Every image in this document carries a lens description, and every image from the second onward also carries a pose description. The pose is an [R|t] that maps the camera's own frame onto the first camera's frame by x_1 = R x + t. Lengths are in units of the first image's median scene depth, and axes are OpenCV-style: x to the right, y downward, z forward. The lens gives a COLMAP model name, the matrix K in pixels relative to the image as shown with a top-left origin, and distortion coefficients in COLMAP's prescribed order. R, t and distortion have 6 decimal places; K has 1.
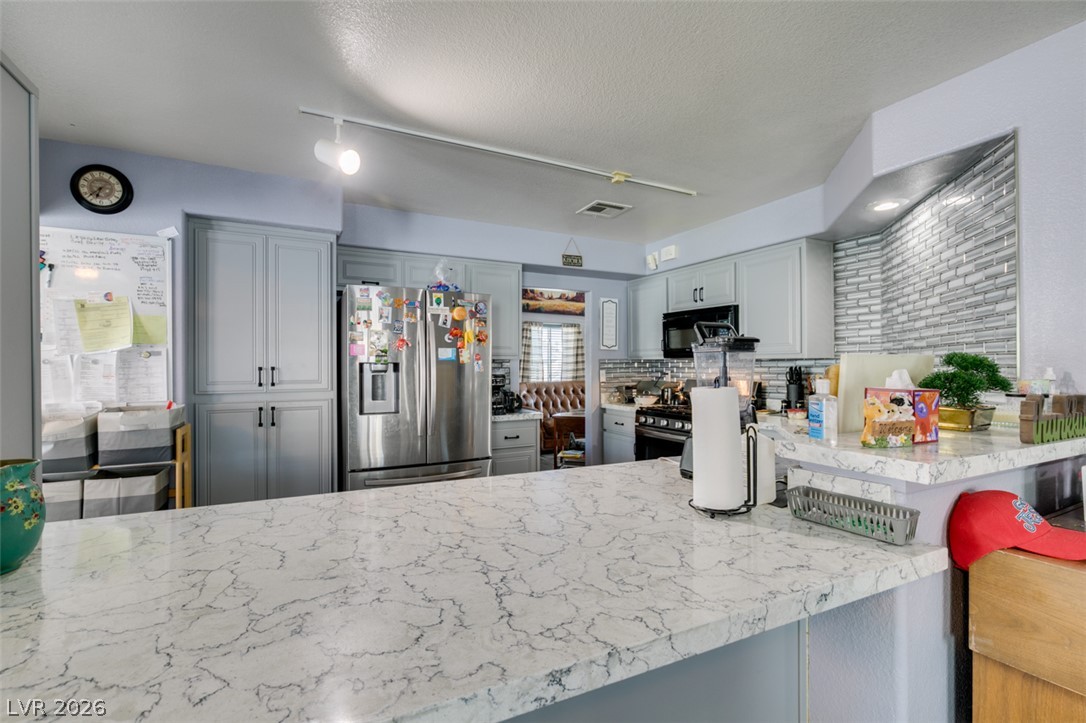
lens RADIAL K [[486.3, 0, 539.0], [0, 486.3, 363.0], [0, 0, 1]] dist [-0.001197, 0.000130]
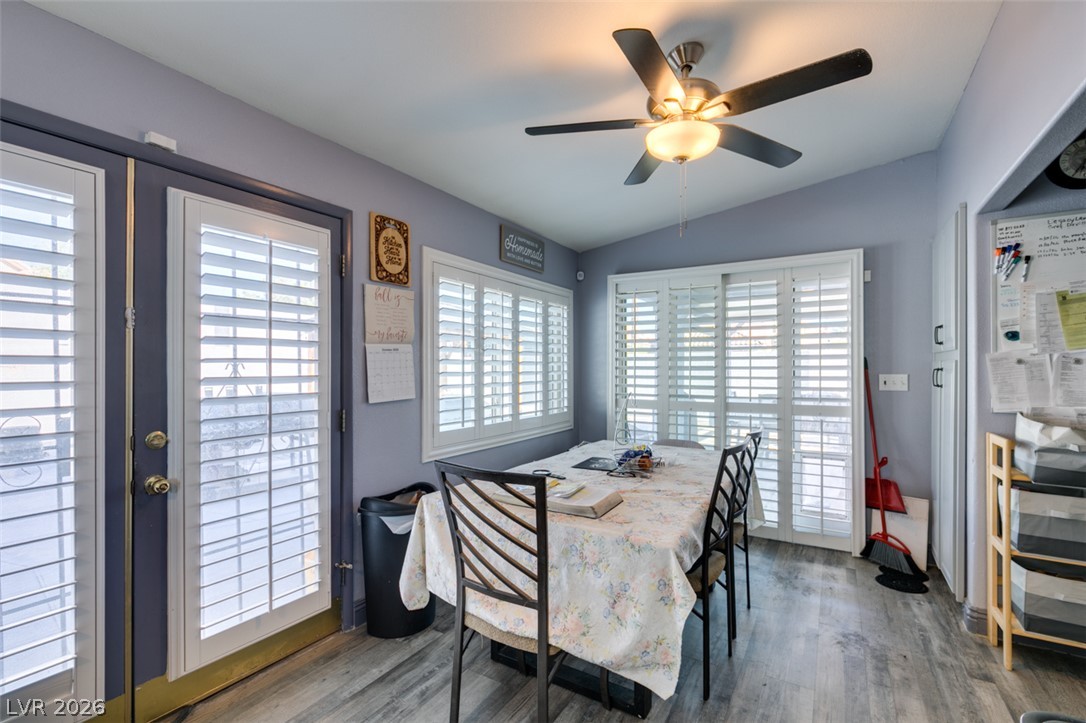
lens RADIAL K [[486.3, 0, 543.9], [0, 486.3, 369.1], [0, 0, 1]] dist [-0.001197, 0.000130]
pose [[0.525051, 0.005574, -0.851053, -0.539178], [0.004311, 0.999948, 0.009208, -0.000785], [0.851060, -0.008503, 0.525000, -0.208890]]
